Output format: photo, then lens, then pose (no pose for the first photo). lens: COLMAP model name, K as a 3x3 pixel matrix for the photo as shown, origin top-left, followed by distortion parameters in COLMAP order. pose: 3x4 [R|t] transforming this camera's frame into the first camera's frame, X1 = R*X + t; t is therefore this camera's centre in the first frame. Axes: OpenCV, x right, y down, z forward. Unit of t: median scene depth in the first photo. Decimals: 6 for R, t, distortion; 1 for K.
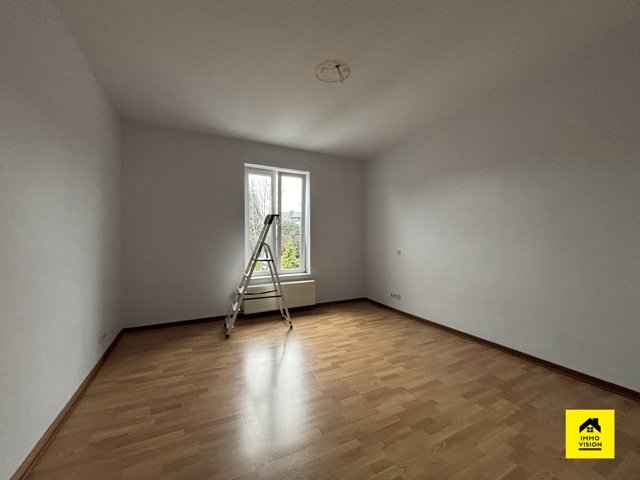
lens RADIAL K [[257.8, 0, 319.6], [0, 257.8, 239.7], [0, 0, 1]] dist [-0.000850, -0.000018]
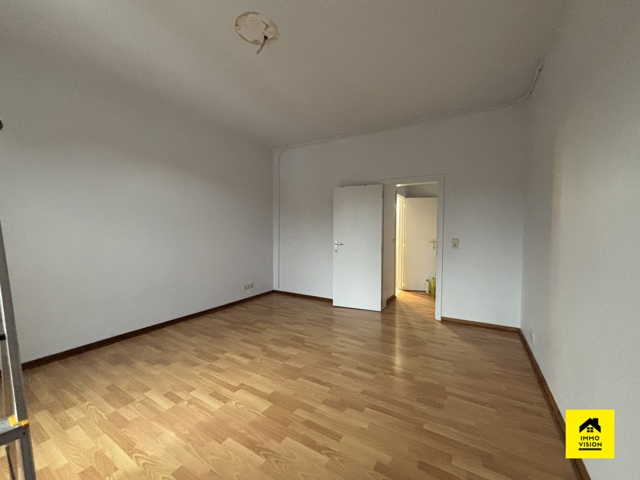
lens RADIAL K [[257.8, 0, 320.4], [0, 257.8, 240.0], [0, 0, 1]] dist [-0.000850, -0.000018]
pose [[-0.525098, -0.036193, 0.850272, -0.687911], [0.001219, 0.999062, 0.043280, -0.005610], [-0.851041, 0.023763, -0.524561, 1.114403]]
